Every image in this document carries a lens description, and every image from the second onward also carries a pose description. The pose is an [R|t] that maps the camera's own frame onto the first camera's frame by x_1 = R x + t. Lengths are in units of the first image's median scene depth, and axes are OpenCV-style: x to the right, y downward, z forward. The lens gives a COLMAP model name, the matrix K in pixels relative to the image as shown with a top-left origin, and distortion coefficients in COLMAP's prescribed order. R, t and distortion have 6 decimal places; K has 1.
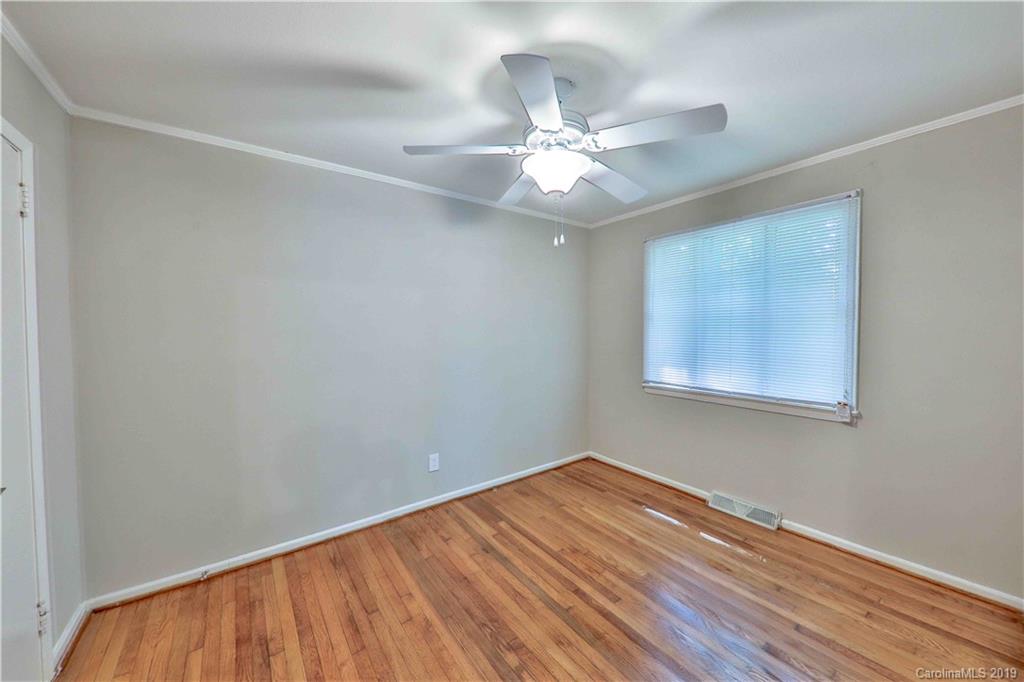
lens RADIAL K [[373.1, 0, 512.0], [0, 373.1, 341.0], [0, 0, 1]] dist [-0.000772, -0.000125]
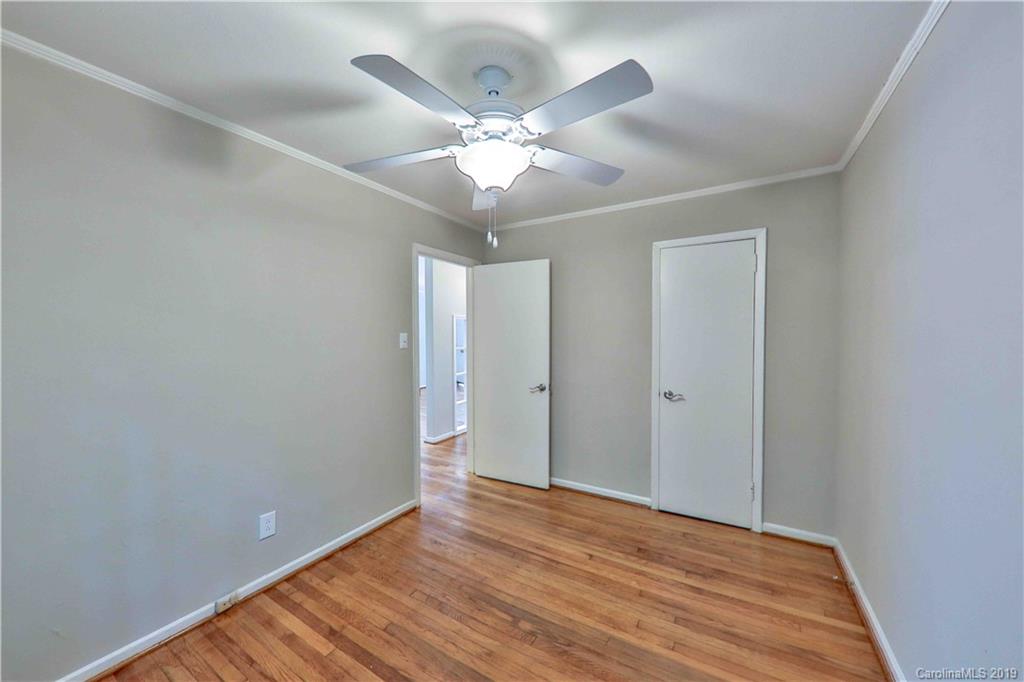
lens RADIAL K [[373.1, 0, 512.0], [0, 373.1, 341.0], [0, 0, 1]] dist [-0.000772, -0.000125]
pose [[-0.925026, 0.014505, -0.379626, 0.413164], [-0.001432, 0.999131, 0.041664, -0.056699], [0.379900, 0.039084, -0.924201, 1.803635]]
